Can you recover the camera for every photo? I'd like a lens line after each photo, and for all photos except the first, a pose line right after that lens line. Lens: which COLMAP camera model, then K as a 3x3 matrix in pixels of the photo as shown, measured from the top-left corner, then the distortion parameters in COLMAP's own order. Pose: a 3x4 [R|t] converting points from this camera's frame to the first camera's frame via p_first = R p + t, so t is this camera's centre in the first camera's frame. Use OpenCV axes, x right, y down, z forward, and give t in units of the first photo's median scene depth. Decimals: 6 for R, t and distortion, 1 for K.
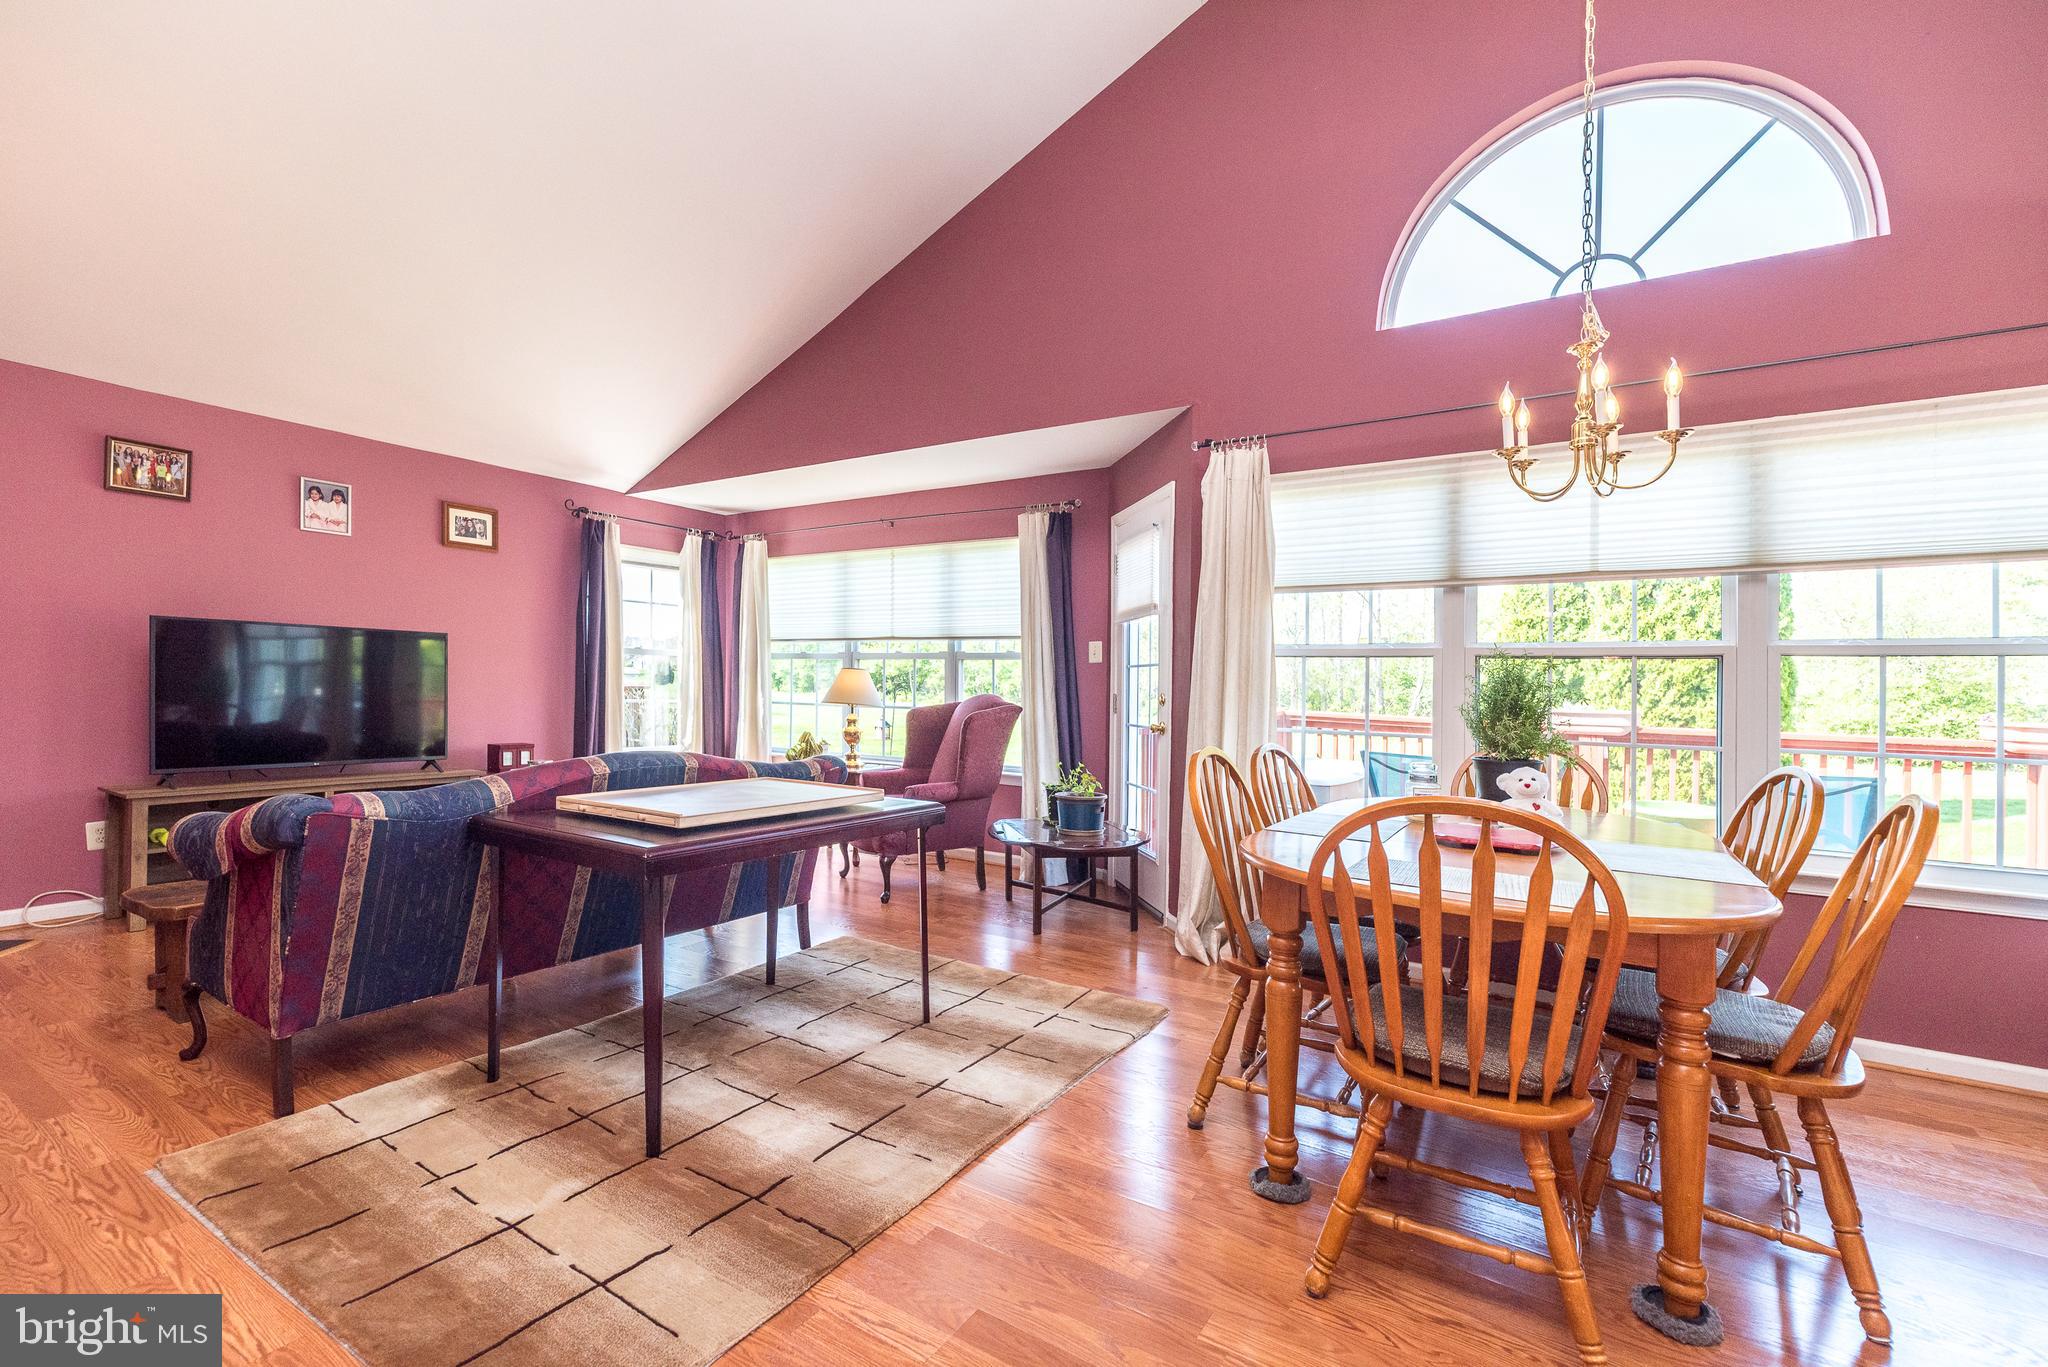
lens RADIAL K [[897.5, 0, 1016.0], [0, 897.5, 702.9], [0, 0, 1]] dist [0.010730, -0.000361]
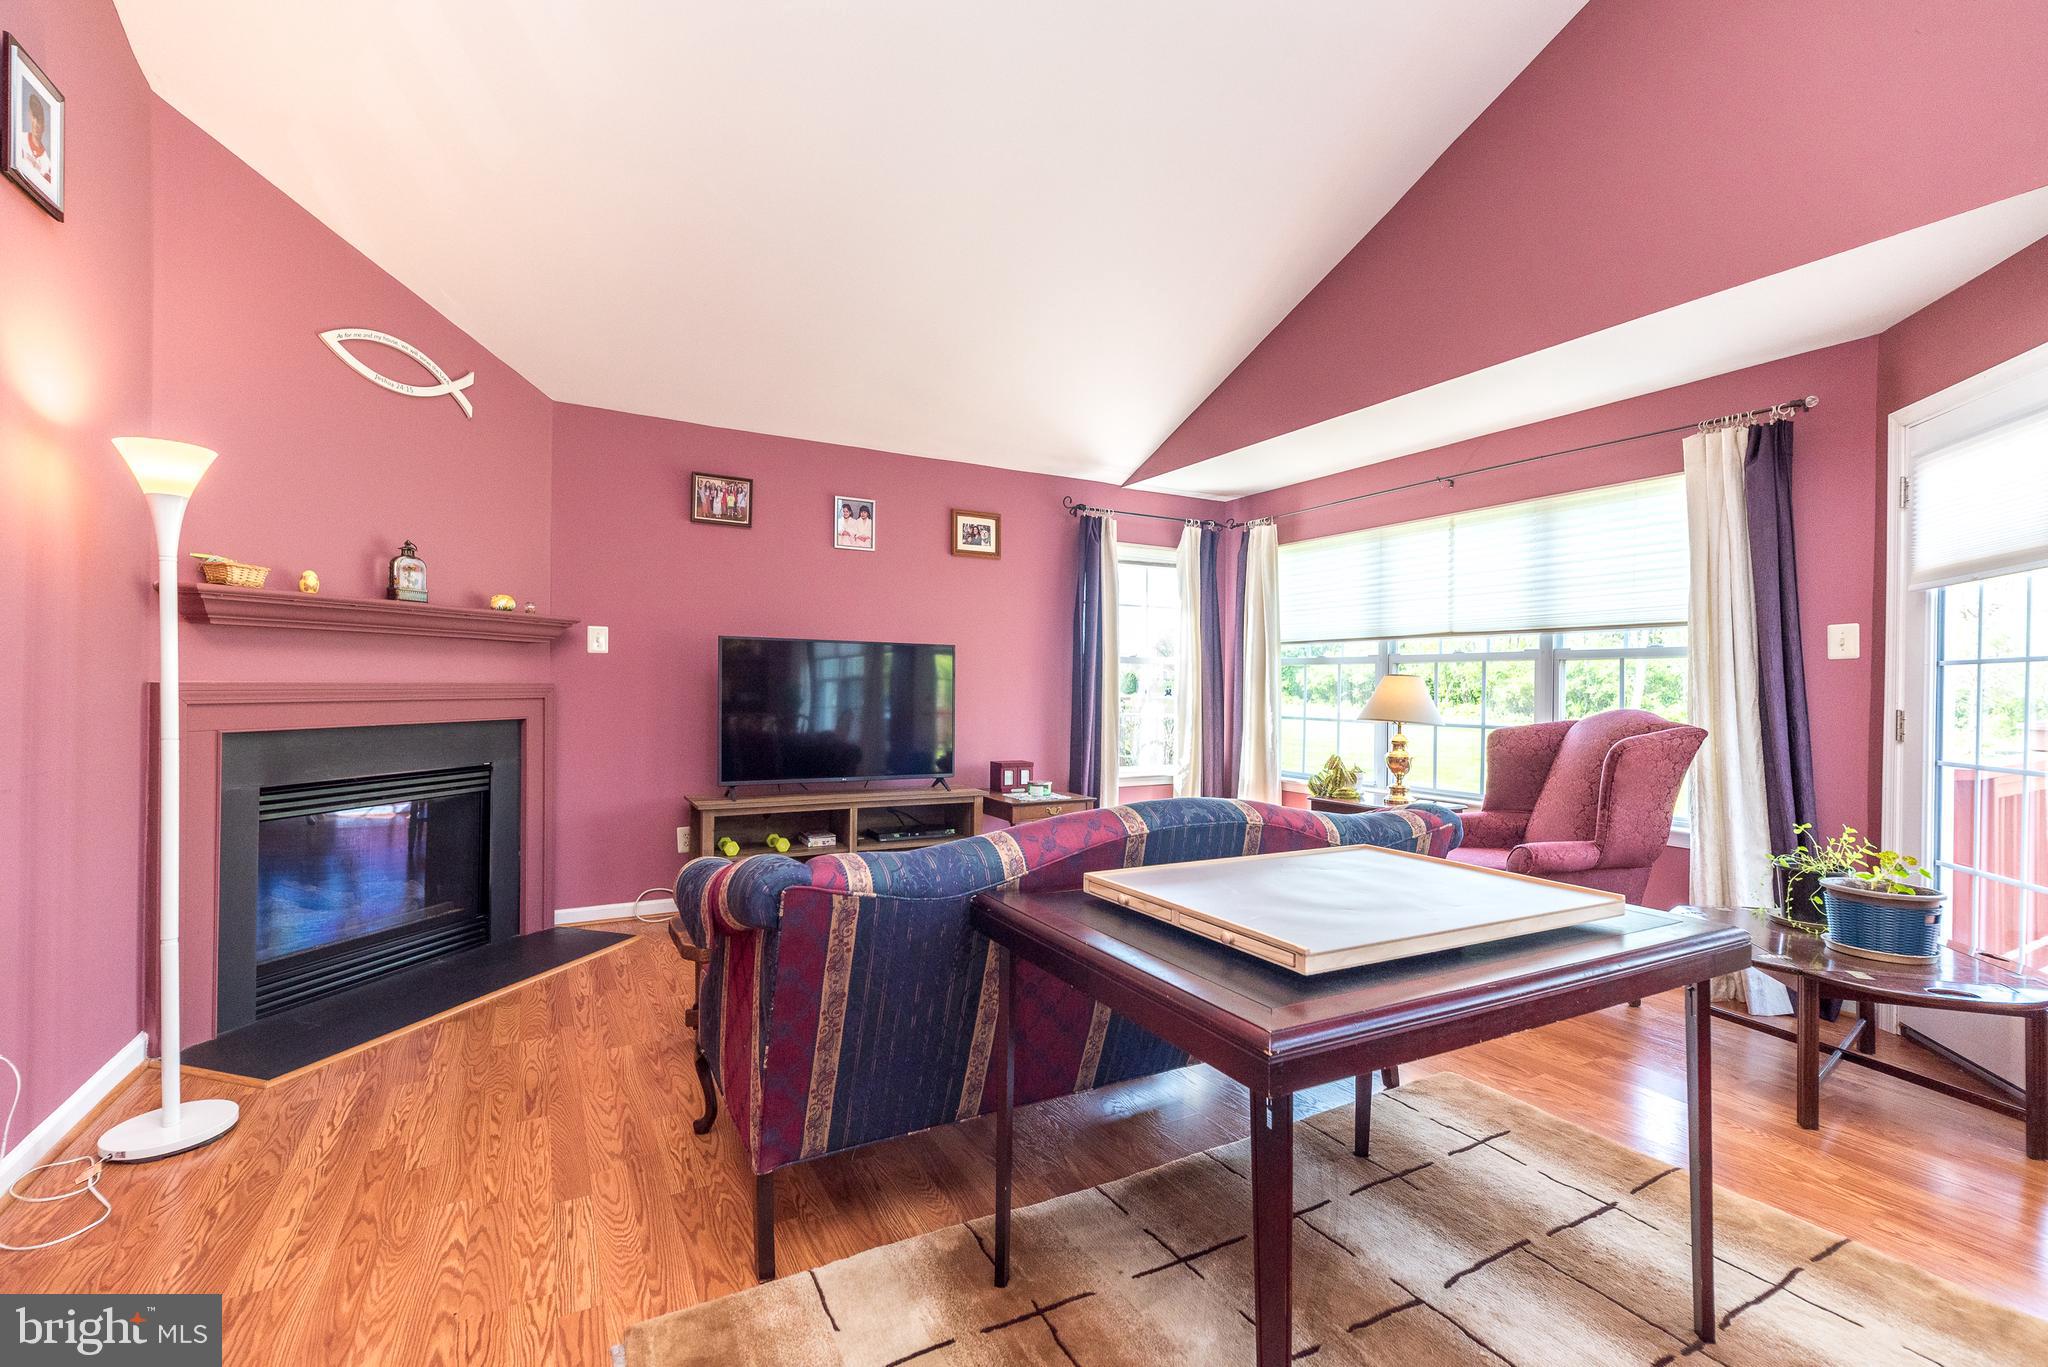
lens RADIAL K [[897.5, 0, 1010.0], [0, 897.5, 703.4], [0, 0, 1]] dist [0.010730, -0.000361]
pose [[0.874672, -0.000747, -0.484714, -0.122501], [-0.003537, 0.999962, -0.007924, -0.008312], [0.484701, 0.008645, 0.874637, 0.202690]]
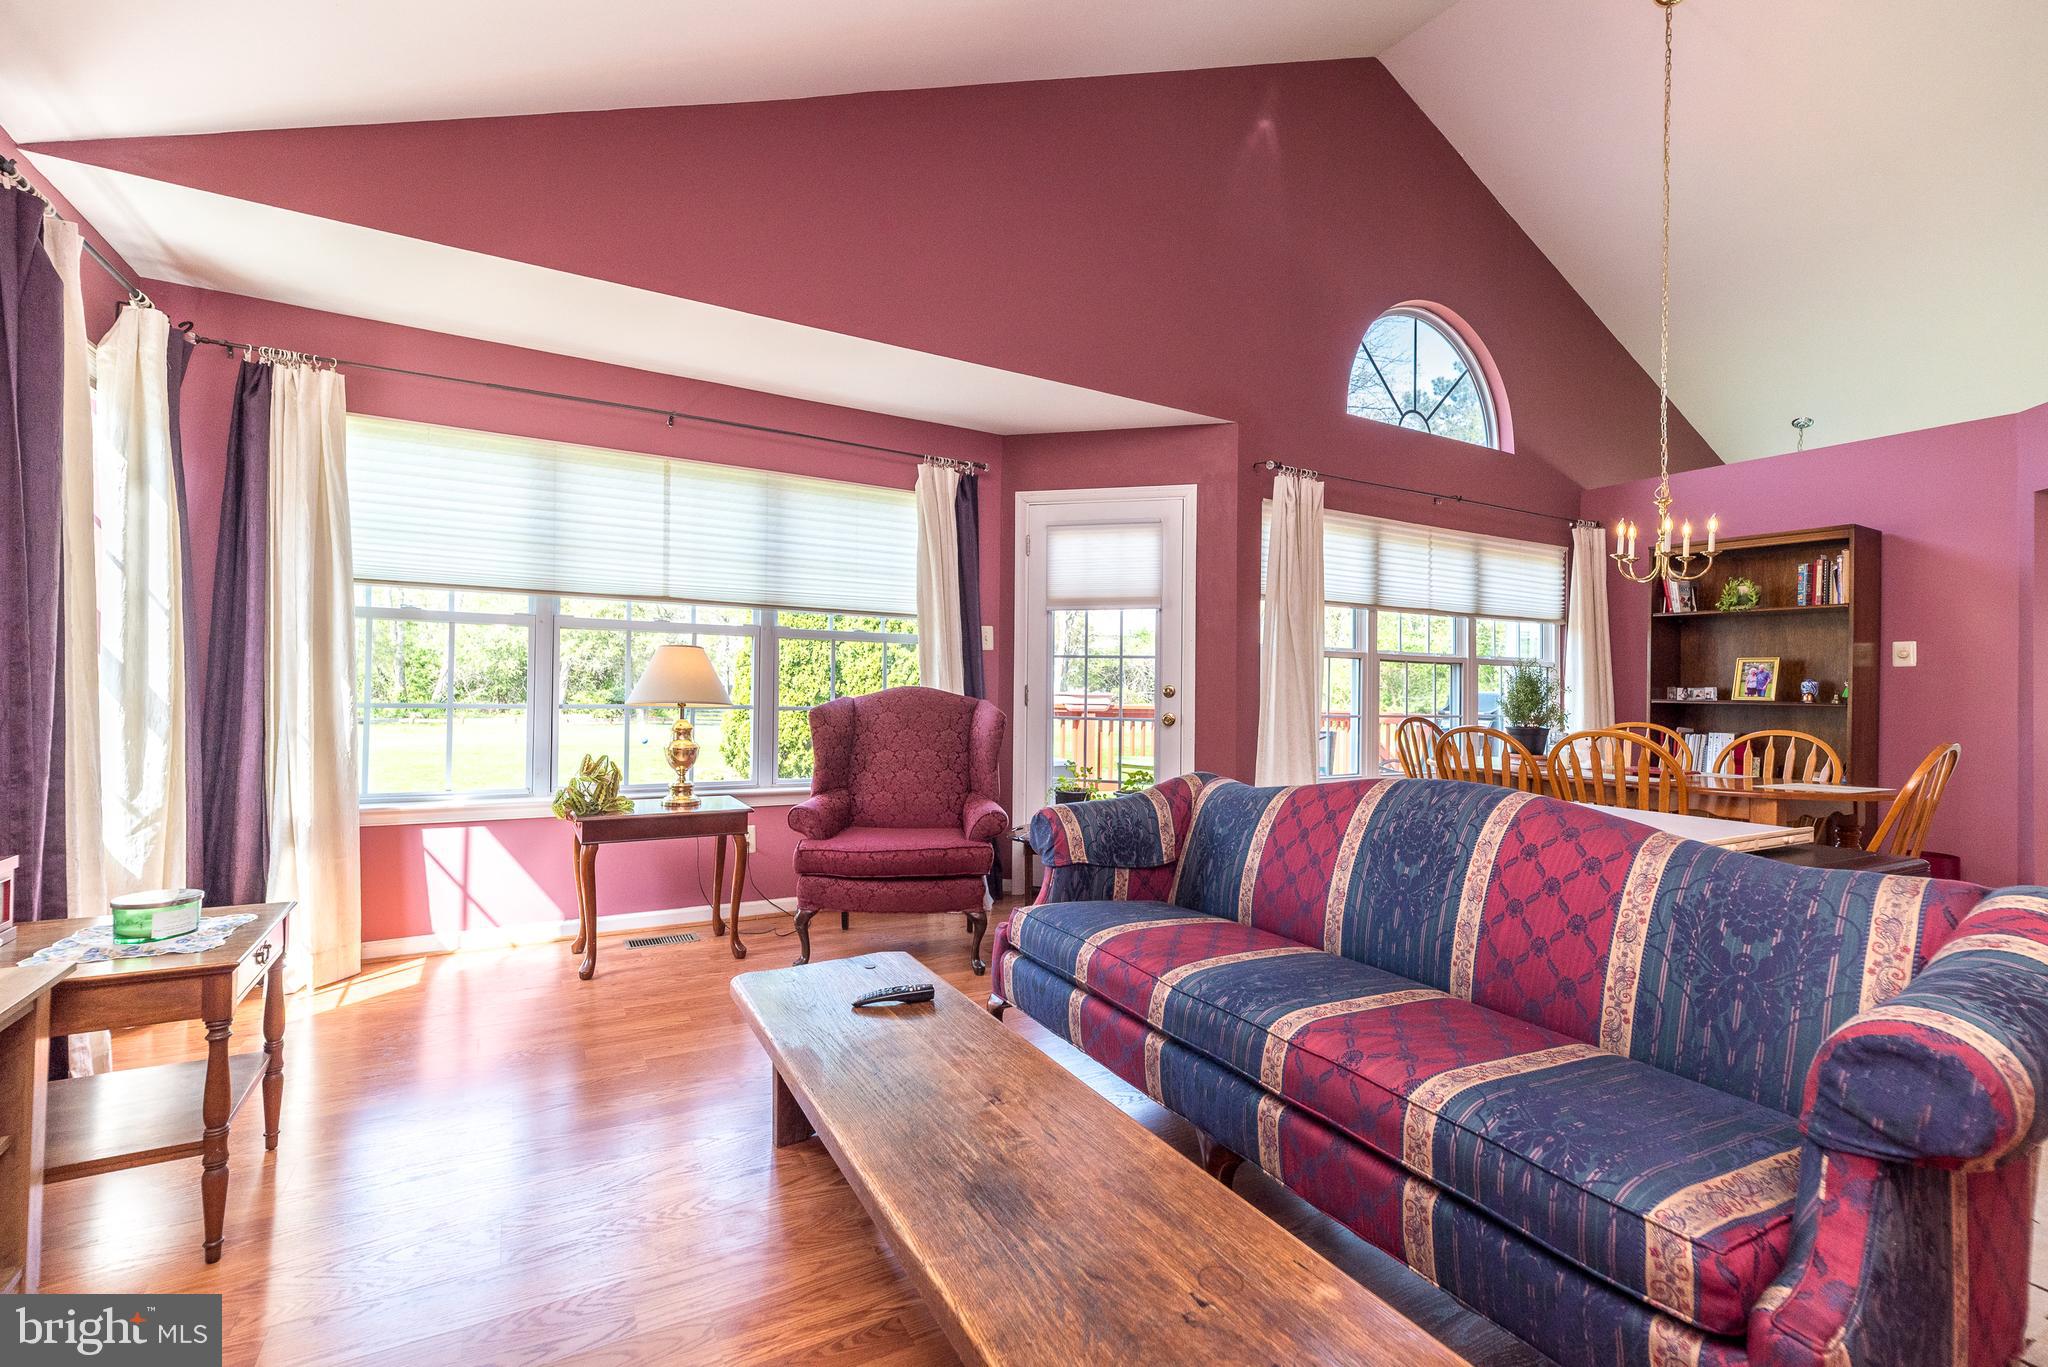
lens RADIAL K [[897.5, 0, 1034.6], [0, 897.5, 692.6], [0, 0, 1]] dist [0.010730, -0.000361]
pose [[0.462981, -0.018306, 0.886179, -0.753315], [0.002566, 0.999810, 0.019312, -0.021569], [-0.886364, -0.006667, 0.462941, 0.601373]]
